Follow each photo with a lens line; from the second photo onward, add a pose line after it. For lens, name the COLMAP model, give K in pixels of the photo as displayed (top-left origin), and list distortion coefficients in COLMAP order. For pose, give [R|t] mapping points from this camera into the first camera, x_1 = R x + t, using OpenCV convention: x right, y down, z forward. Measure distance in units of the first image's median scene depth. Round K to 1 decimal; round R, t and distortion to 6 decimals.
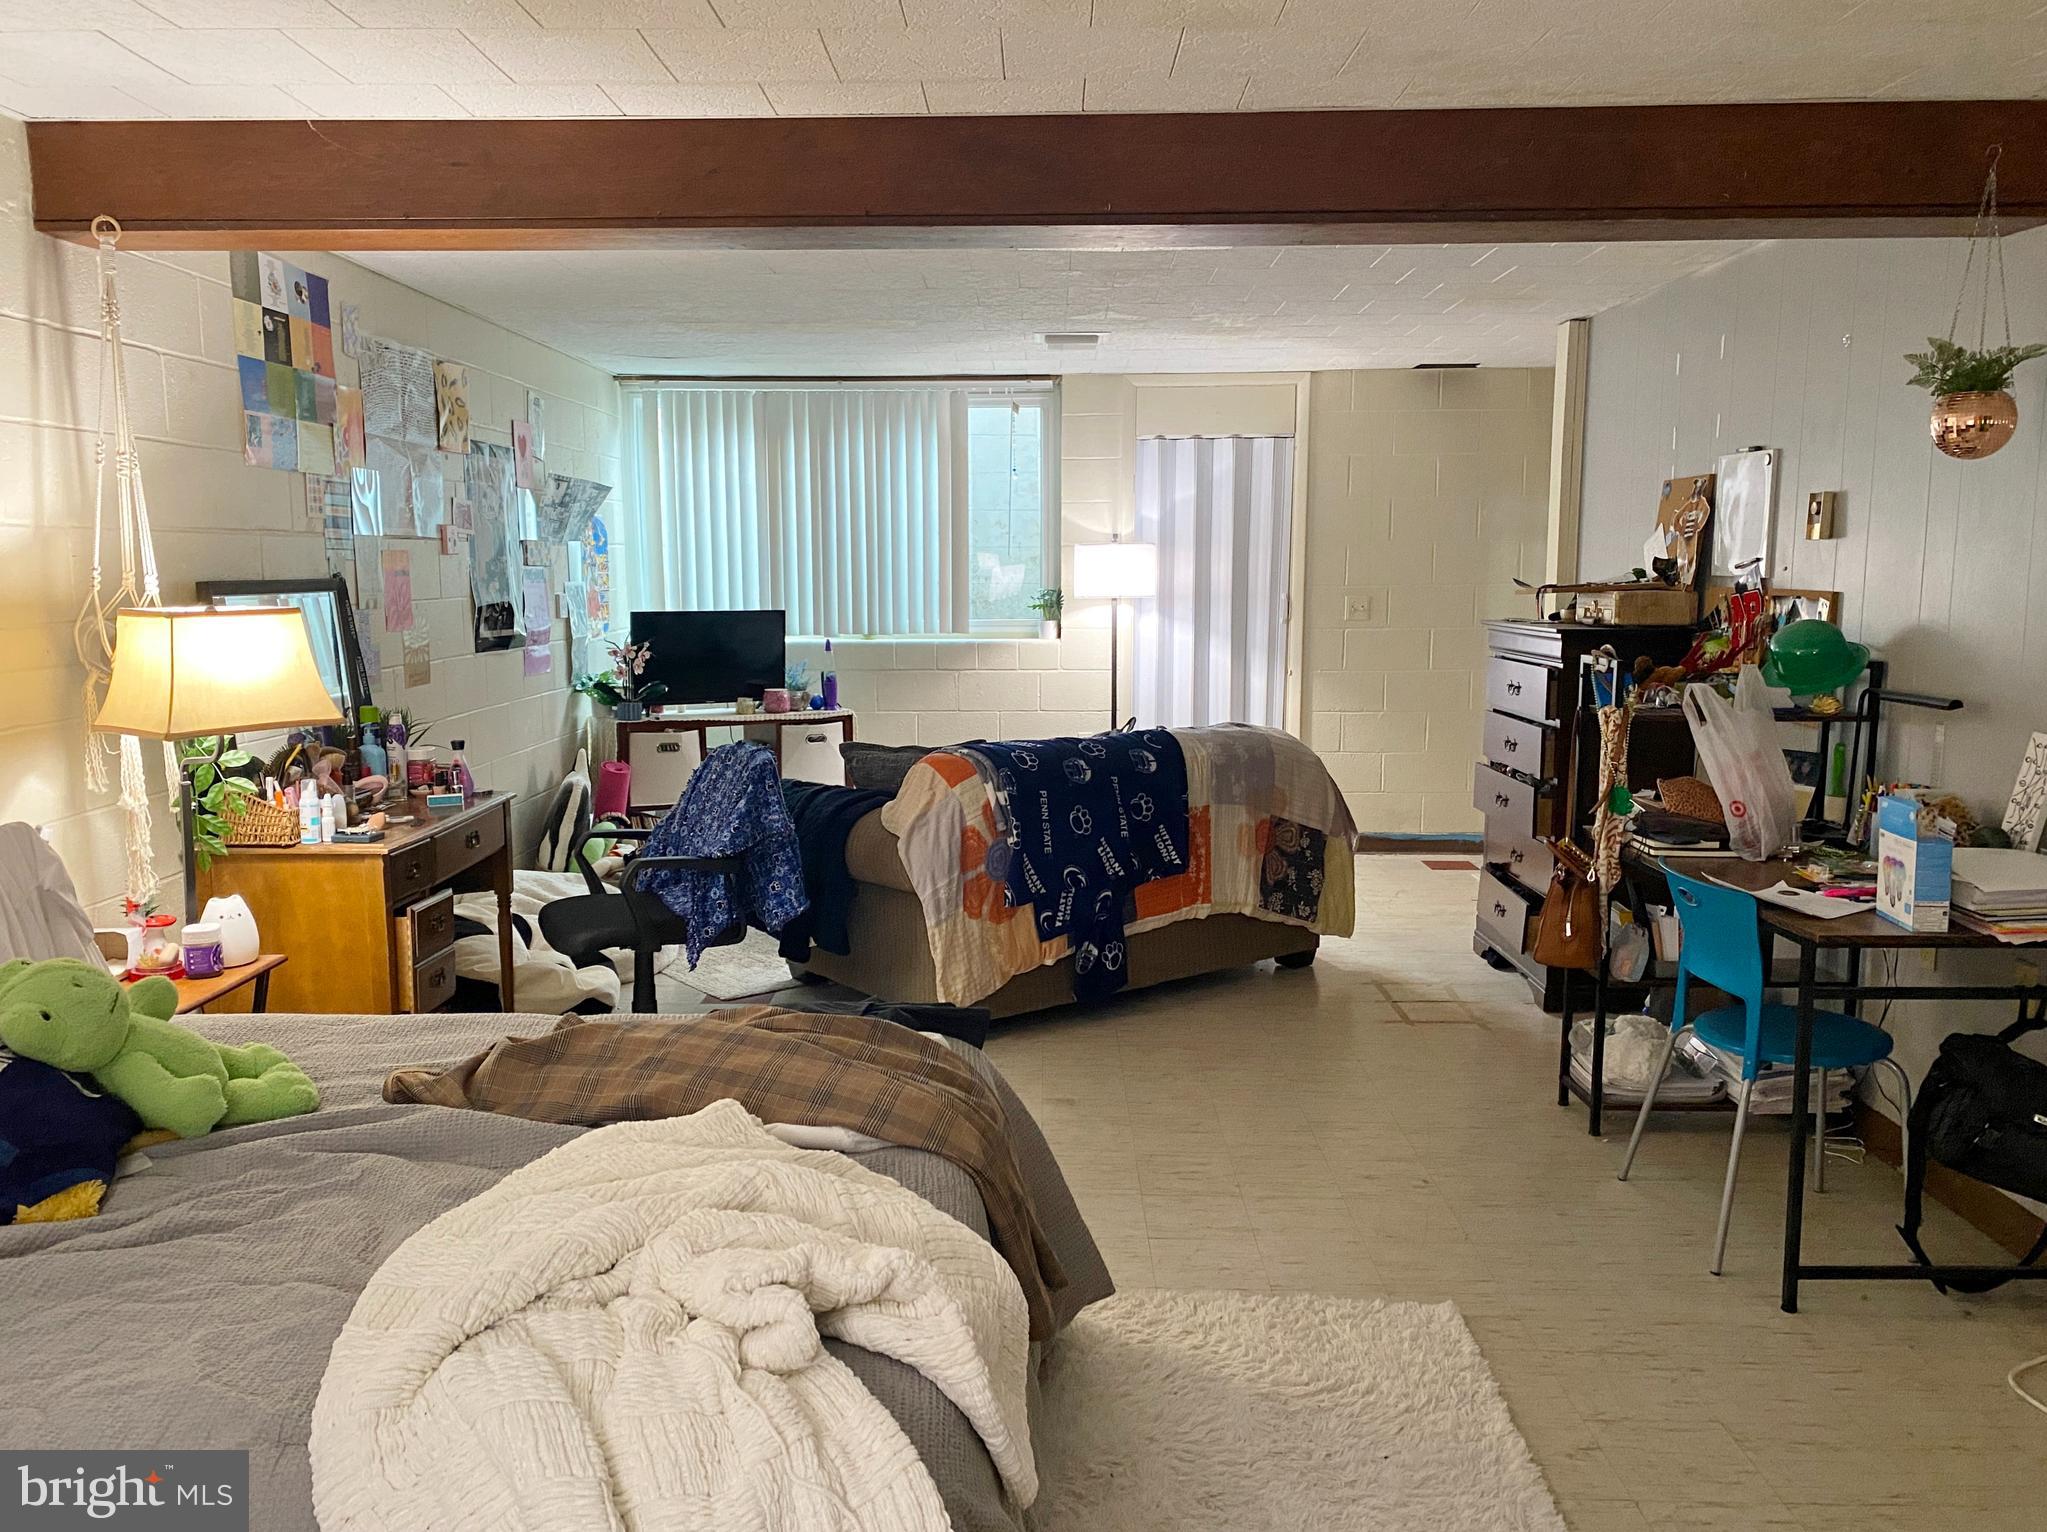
lens RADIAL K [[1620.8, 0, 1021.2], [0, 1620.8, 794.3], [0, 0, 1]] dist [0.005435, -0.001553]
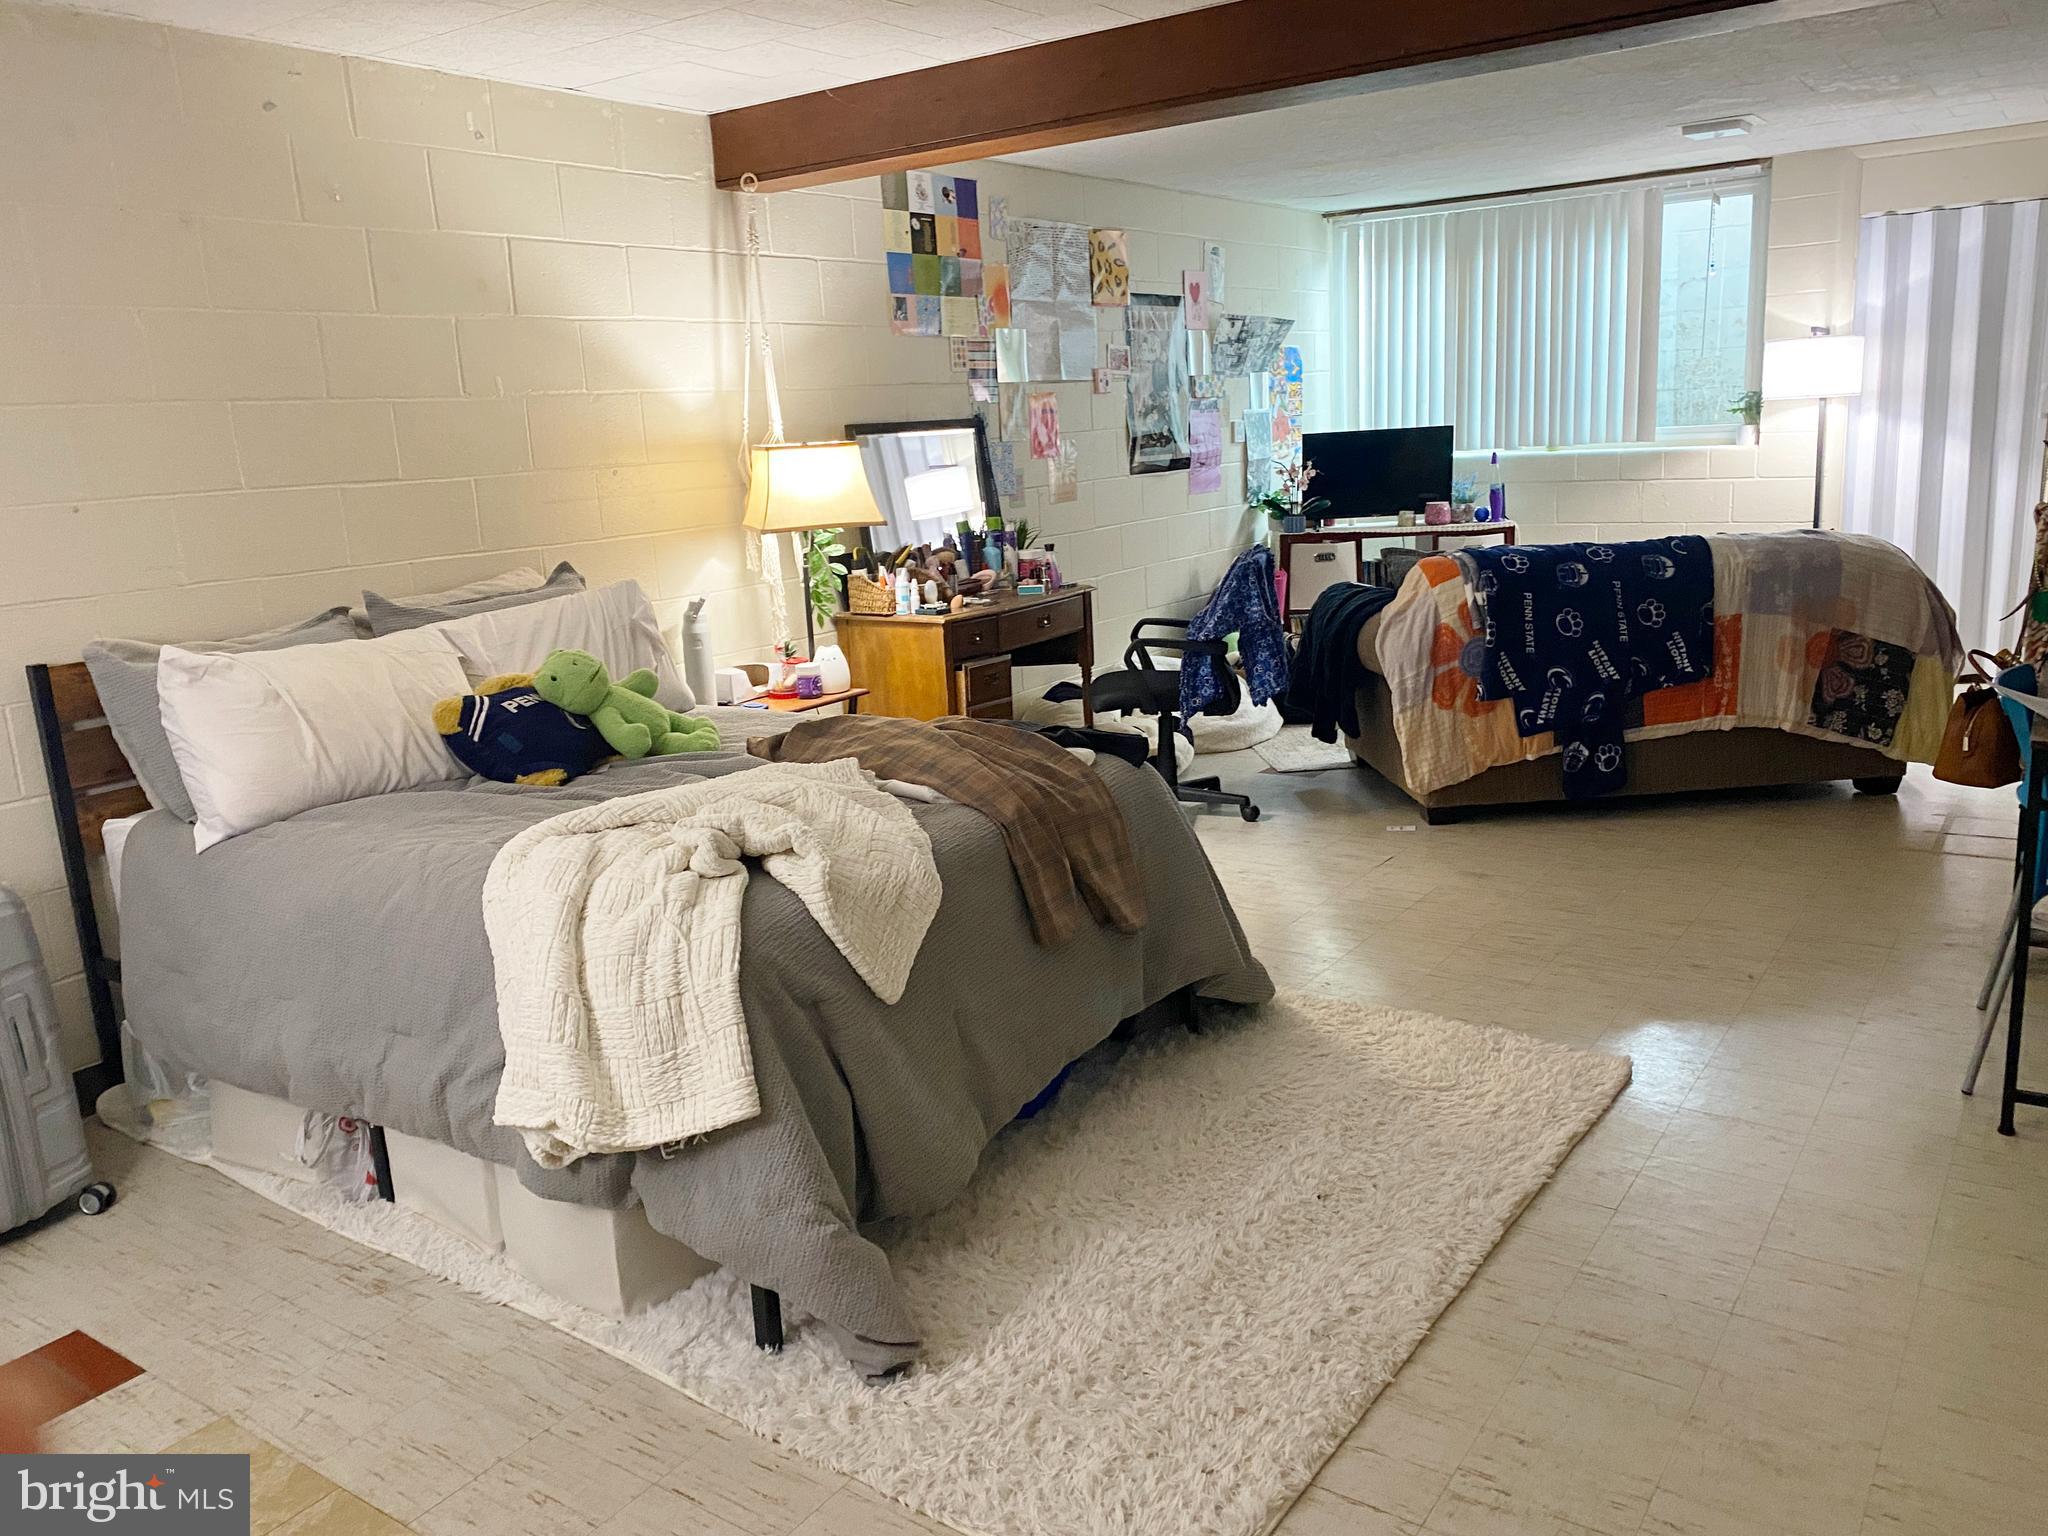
lens RADIAL K [[1593.9, 0, 955.6], [0, 1593.9, 757.1], [0, 0, 1]] dist [0.062706, -0.085670]
pose [[0.810541, 0.081568, -0.579974, 0.294964], [-0.031957, 0.994939, 0.095268, 0.014851], [0.584809, -0.058684, 0.809045, -0.057121]]
